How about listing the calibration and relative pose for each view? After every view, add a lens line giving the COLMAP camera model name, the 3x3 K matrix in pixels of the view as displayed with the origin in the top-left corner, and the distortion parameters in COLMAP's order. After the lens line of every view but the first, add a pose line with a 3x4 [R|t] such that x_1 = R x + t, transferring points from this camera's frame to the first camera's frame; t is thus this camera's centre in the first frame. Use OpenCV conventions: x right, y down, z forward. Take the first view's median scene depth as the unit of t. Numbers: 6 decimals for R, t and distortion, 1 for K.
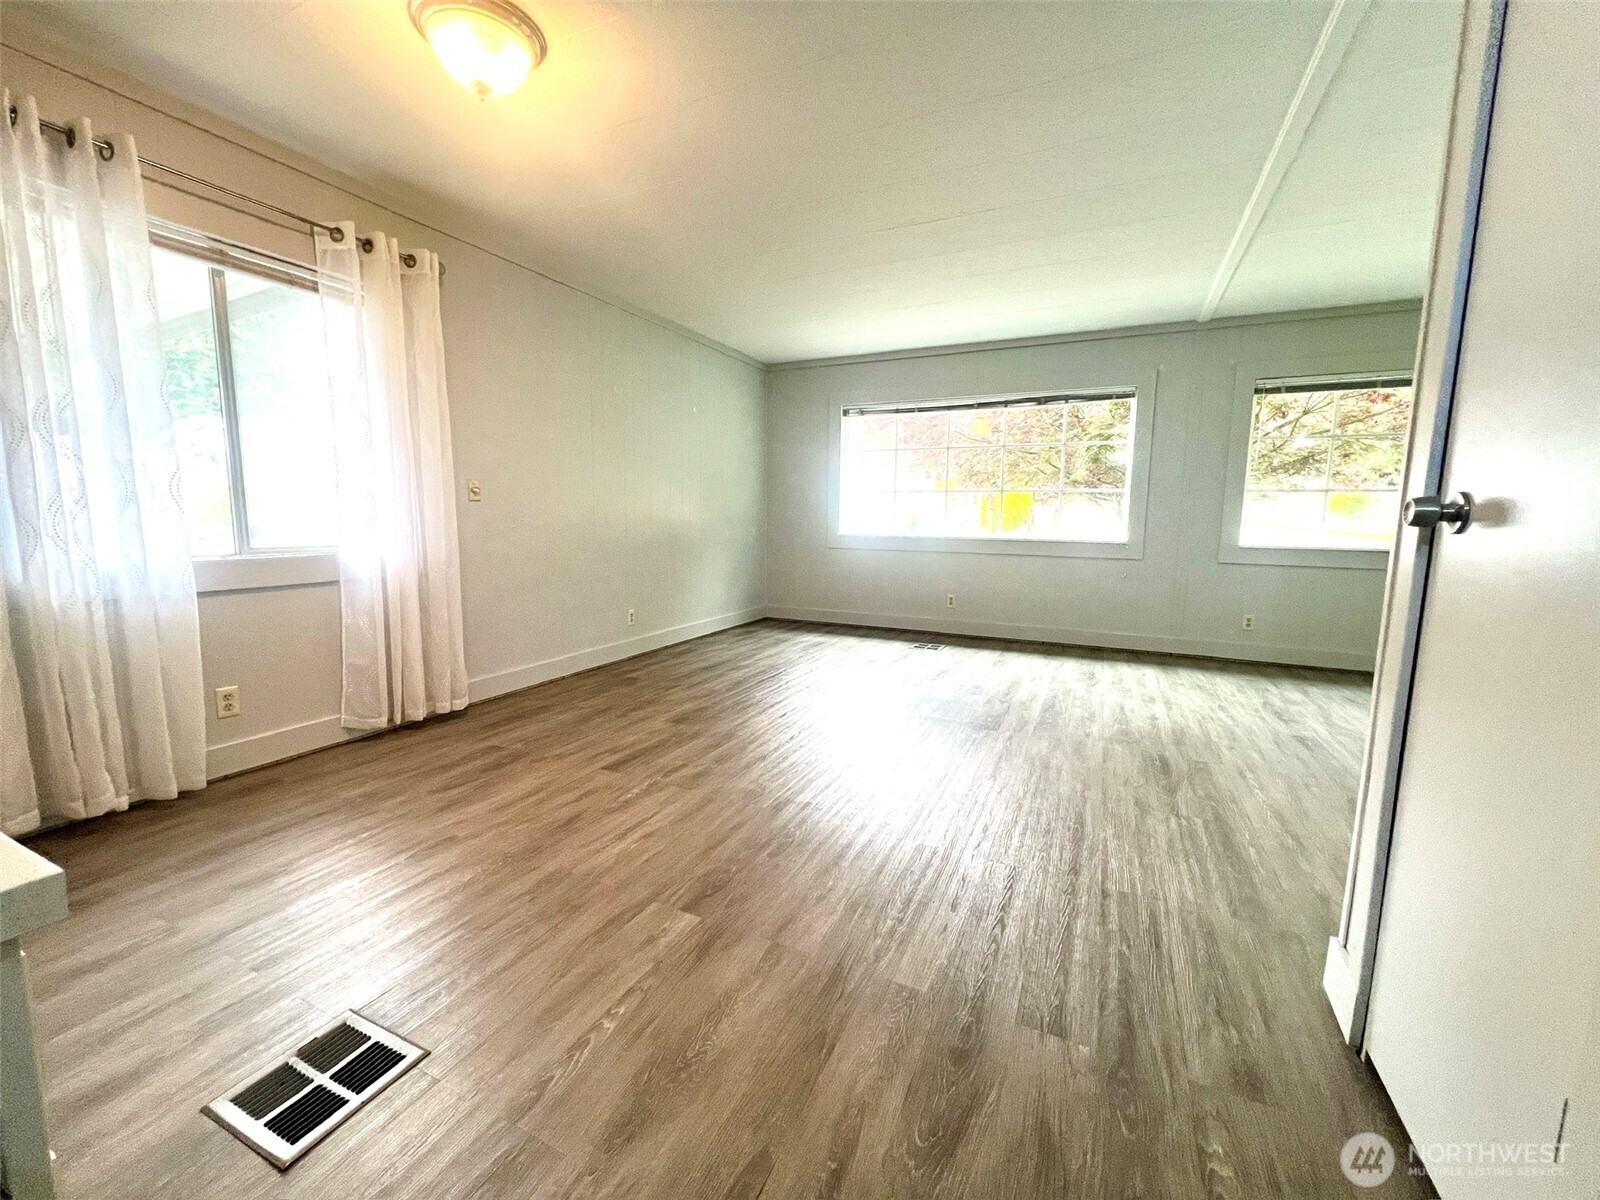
lens RADIAL K [[641.4, 0, 804.3], [0, 641.4, 596.6], [0, 0, 1]] dist [-0.004554, 0.000338]
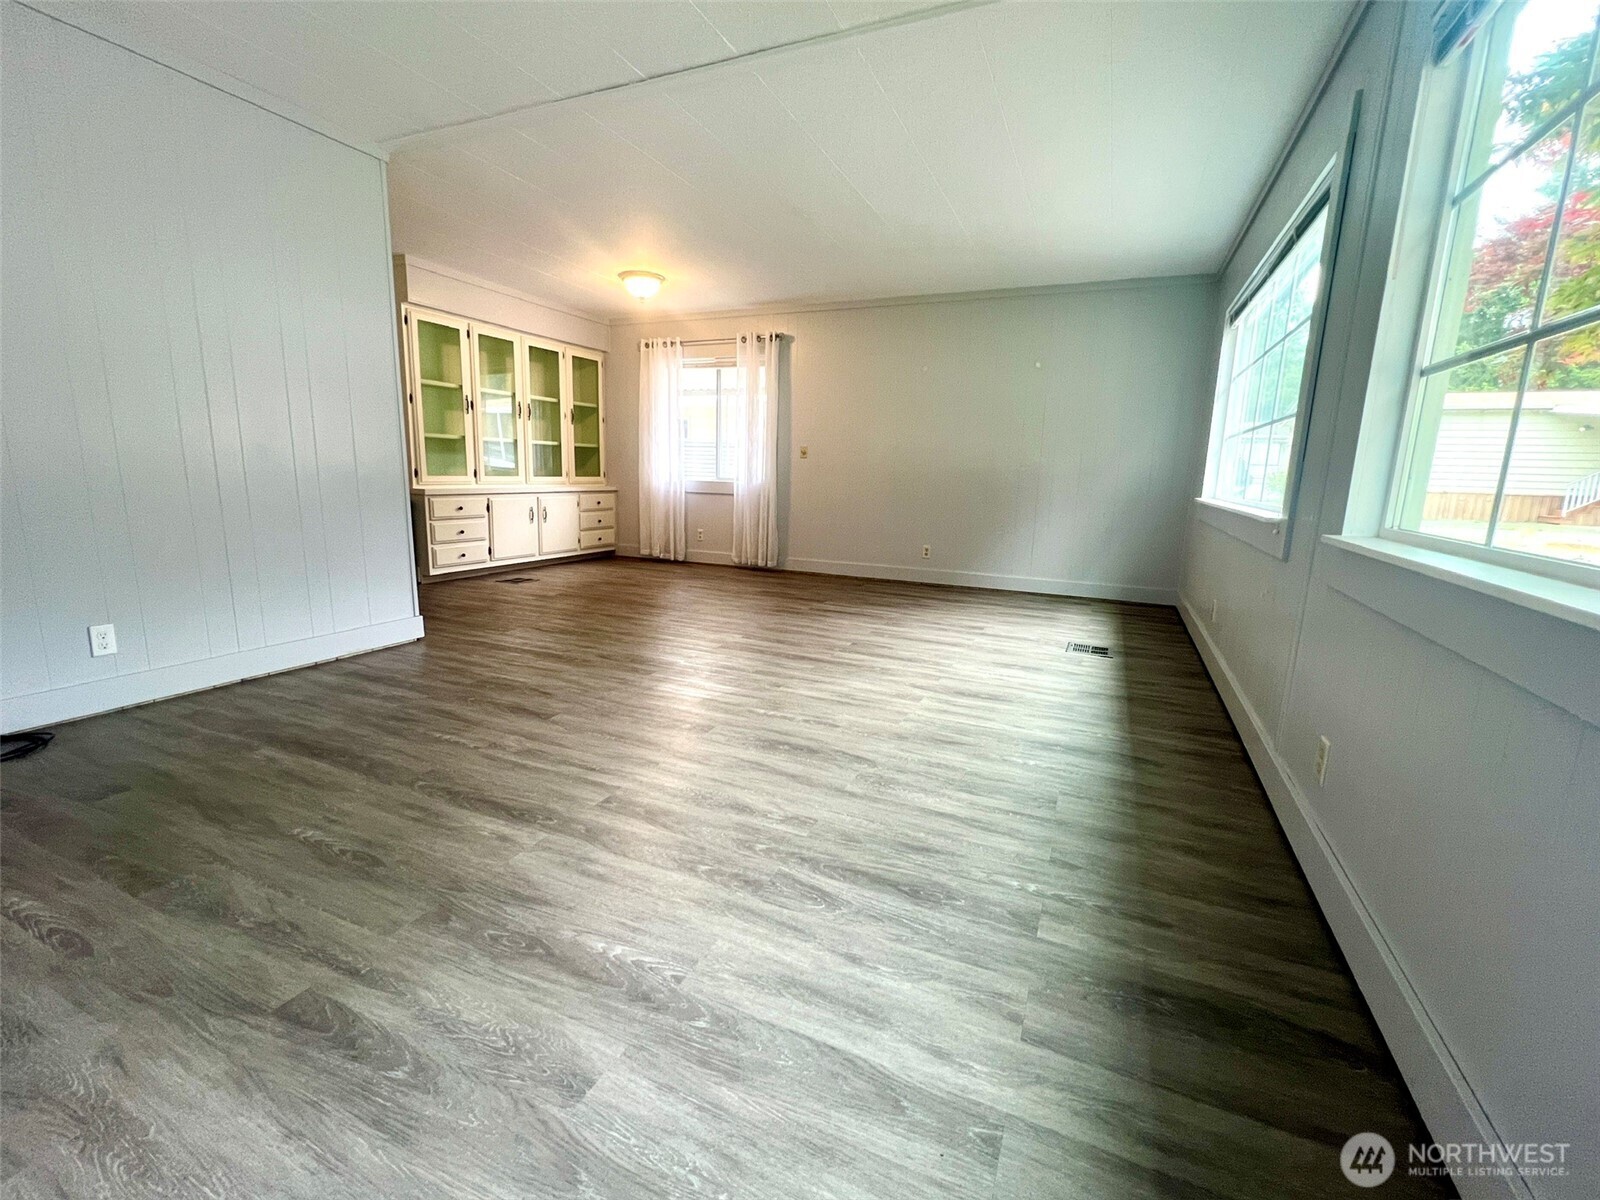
lens RADIAL K [[694.2, 0, 789.9], [0, 694.2, 592.2], [0, 0, 1]] dist [-0.003080, -0.000195]
pose [[0.018779, 0.163448, -0.986373, 1.843933], [-0.153578, 0.975311, 0.158691, -0.110649], [0.987958, 0.148505, 0.043418, 1.208222]]
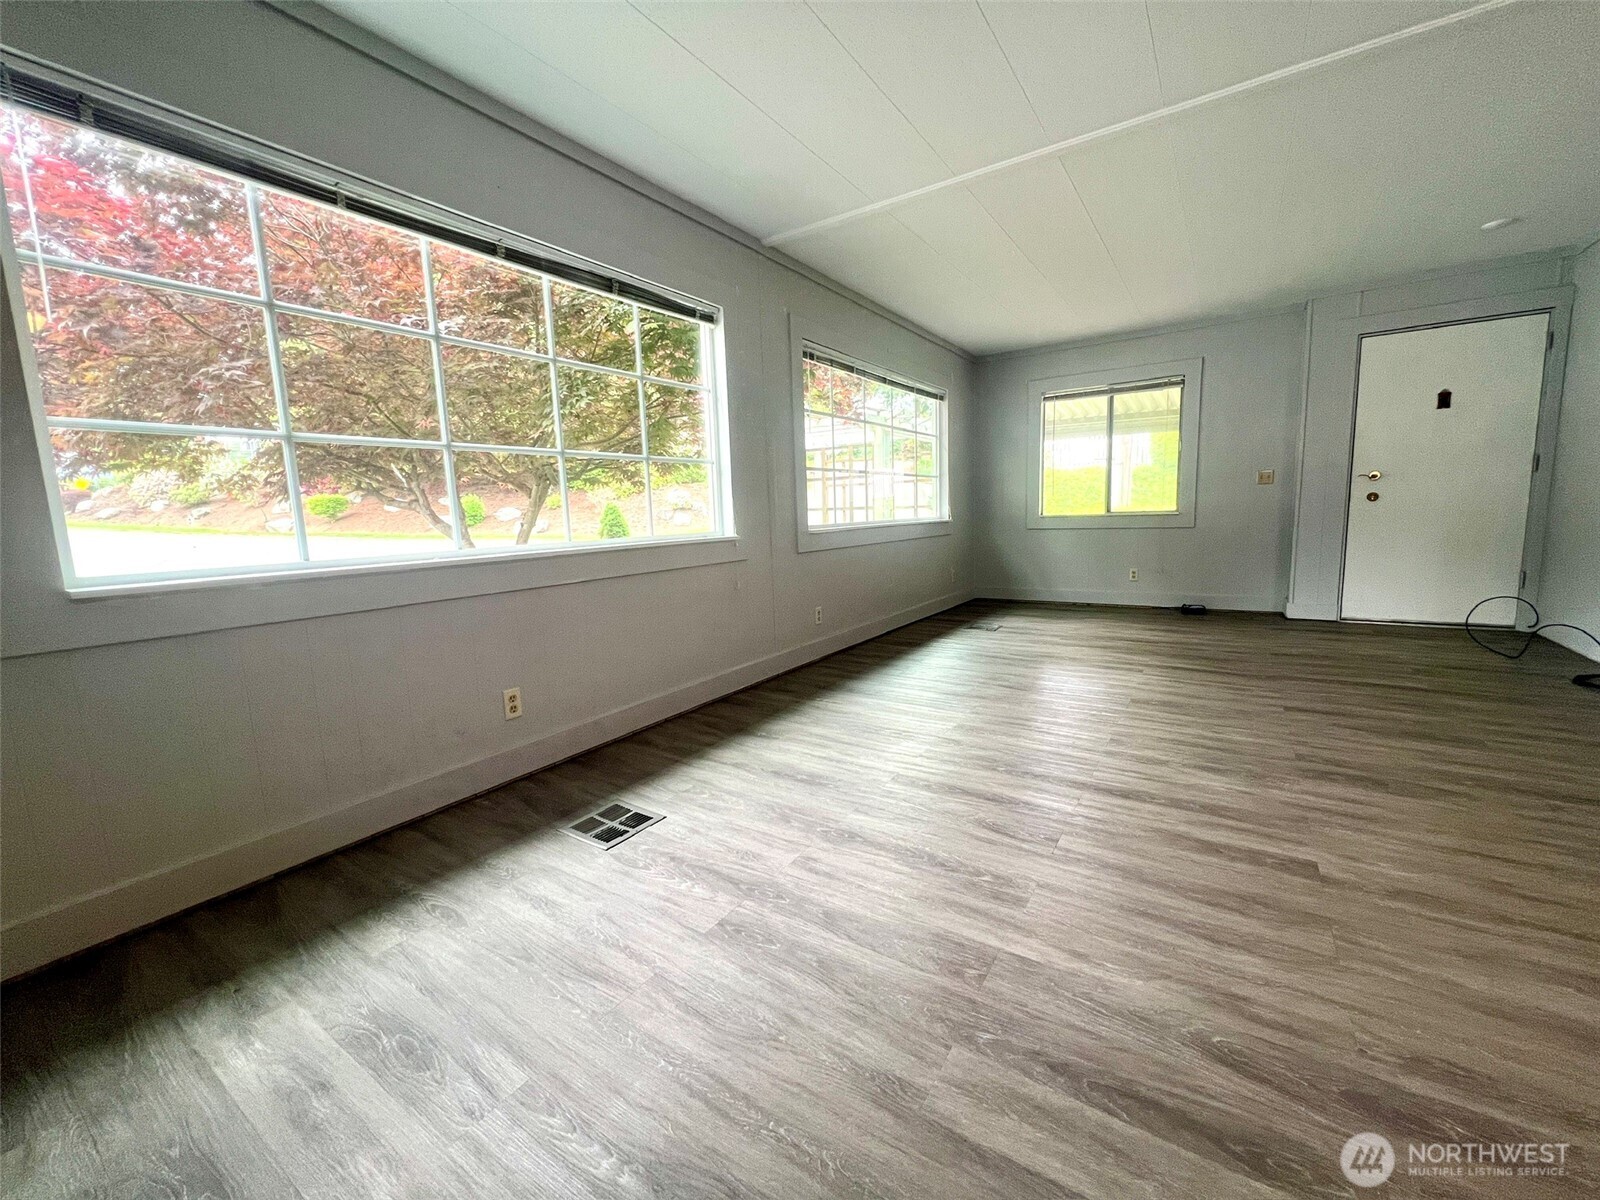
lens RADIAL K [[638.7, 0, 787.5], [0, 638.7, 594.6], [0, 0, 1]] dist [-0.000753, 0.000004]
pose [[0.158125, -0.145846, 0.976589, -0.327952], [0.160343, 0.979697, 0.120348, -0.184341], [-0.974313, 0.137559, 0.178300, 1.551129]]
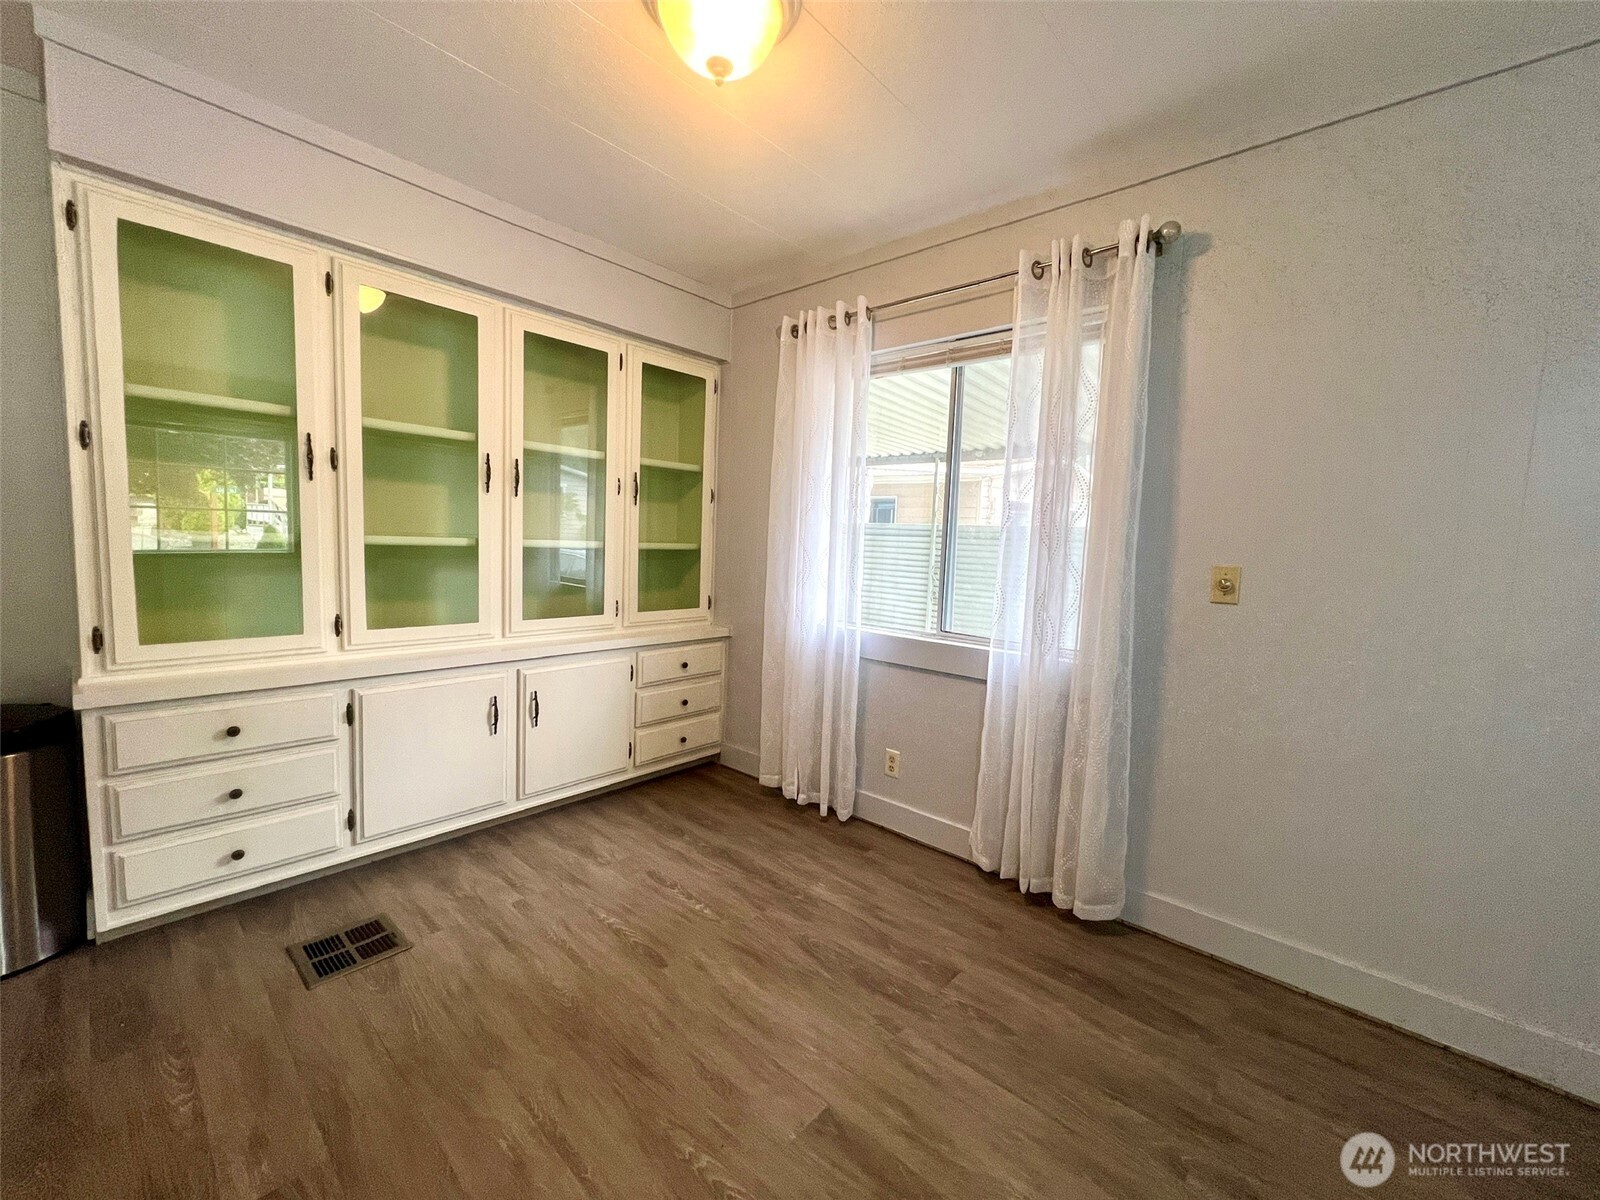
lens RADIAL K [[638.7, 0, 787.5], [0, 638.7, 594.6], [0, 0, 1]] dist [-0.000753, 0.000004]
pose [[-0.288898, 0.061902, -0.955356, 0.173039], [-0.164305, 0.979895, 0.113178, -0.203834], [0.943155, 0.189667, -0.272919, 1.019704]]
